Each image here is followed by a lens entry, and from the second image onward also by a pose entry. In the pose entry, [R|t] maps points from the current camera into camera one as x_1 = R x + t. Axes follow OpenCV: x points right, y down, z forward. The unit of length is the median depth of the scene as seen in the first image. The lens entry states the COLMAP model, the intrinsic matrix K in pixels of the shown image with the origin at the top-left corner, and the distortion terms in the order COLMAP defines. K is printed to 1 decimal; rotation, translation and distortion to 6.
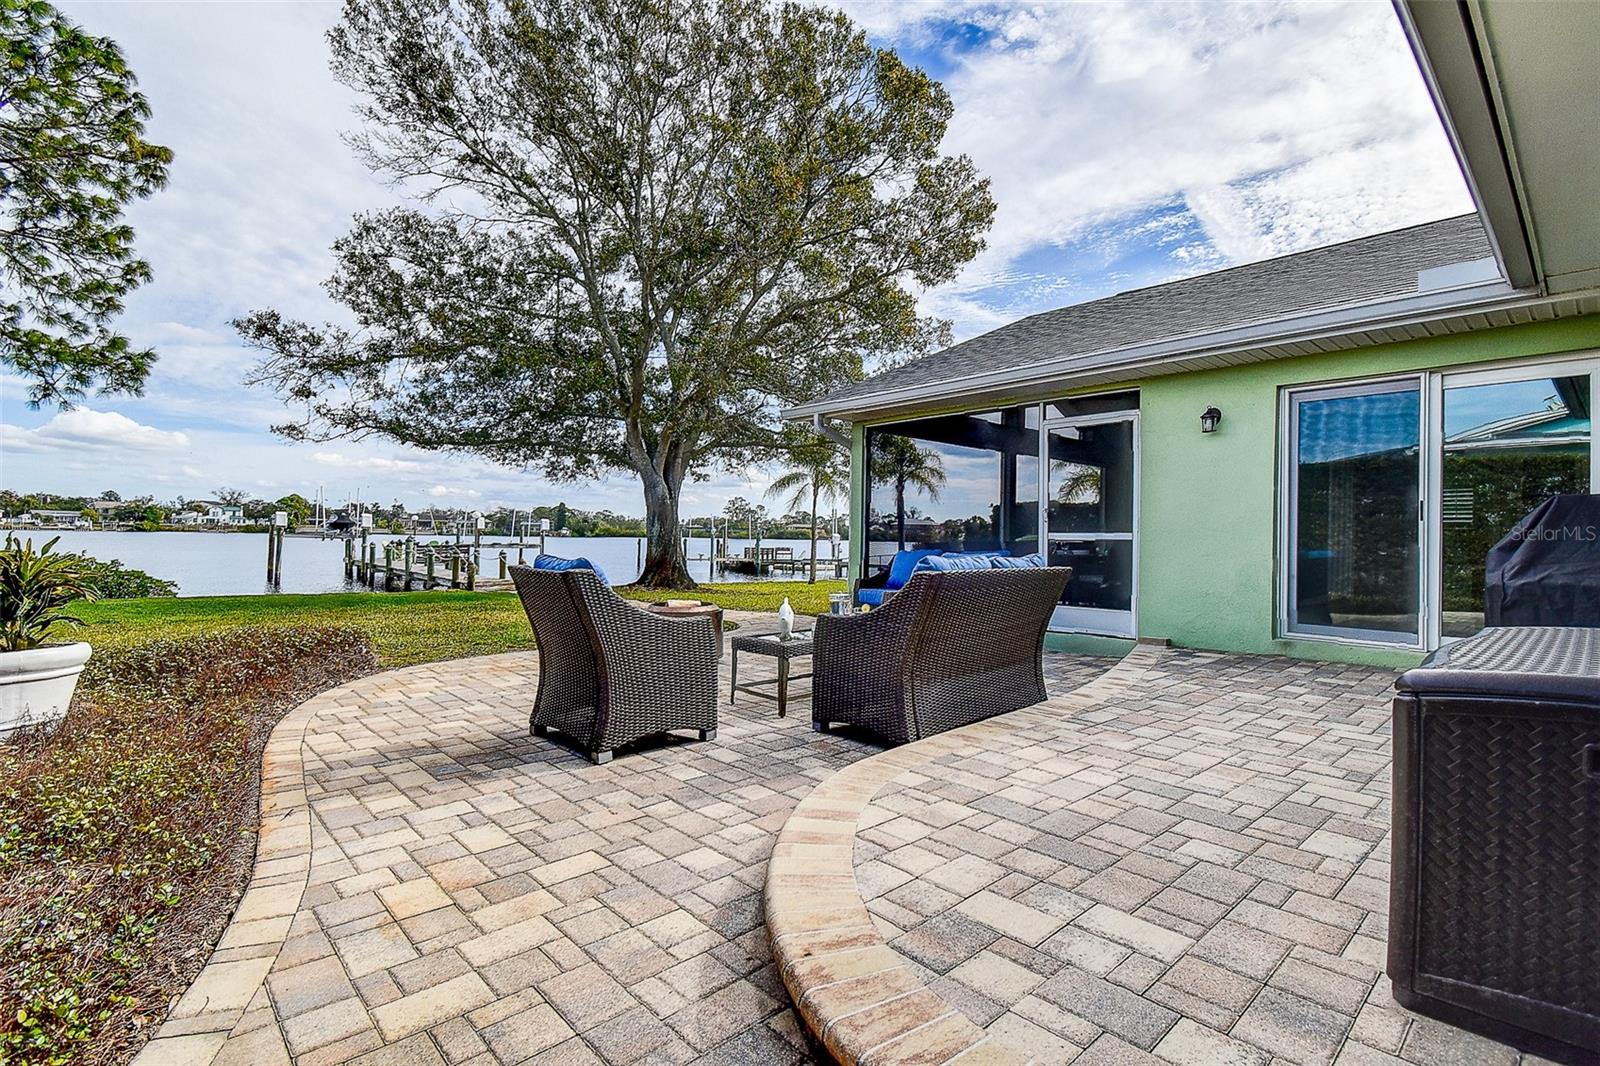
lens RADIAL K [[730.3, 0, 810.1], [0, 730.3, 533.6], [0, 0, 1]] dist [0.003605, -0.009358]
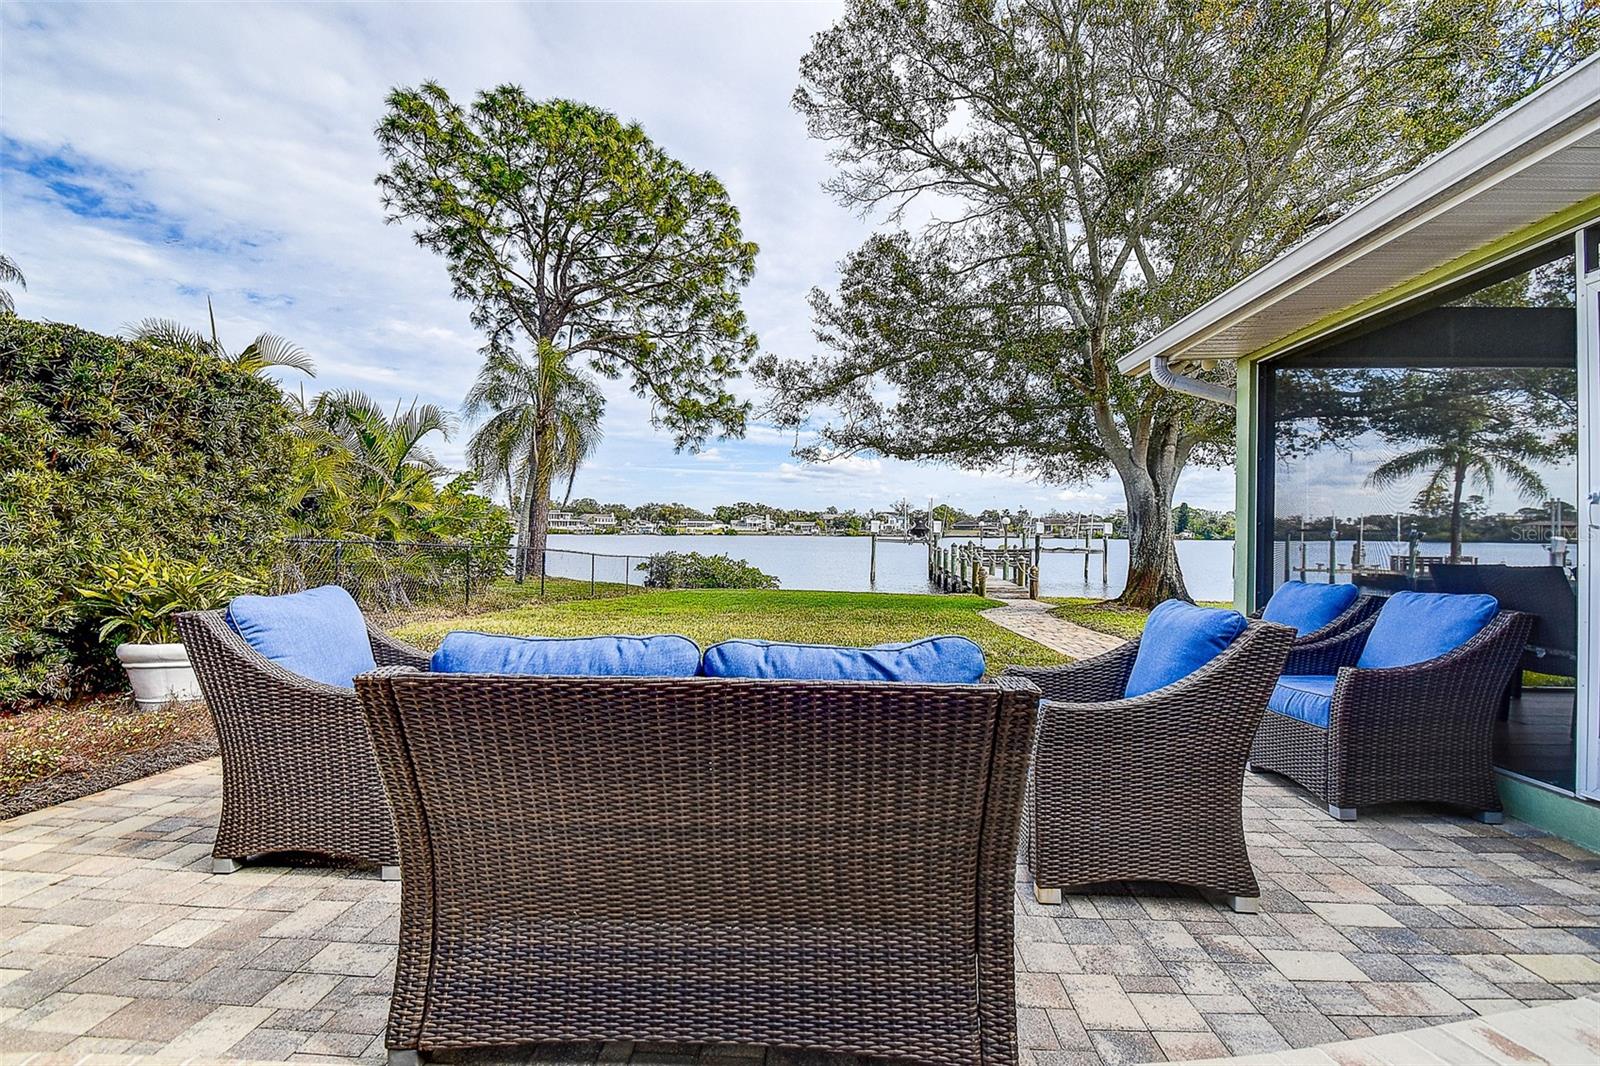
lens RADIAL K [[730.3, 0, 800.1], [0, 730.3, 537.1], [0, 0, 1]] dist [0.003605, -0.009358]
pose [[0.683043, -0.003477, -0.730370, 0.120904], [0.004449, 0.999990, -0.000599, -0.005293], [0.730365, -0.002840, 0.683052, 0.164649]]
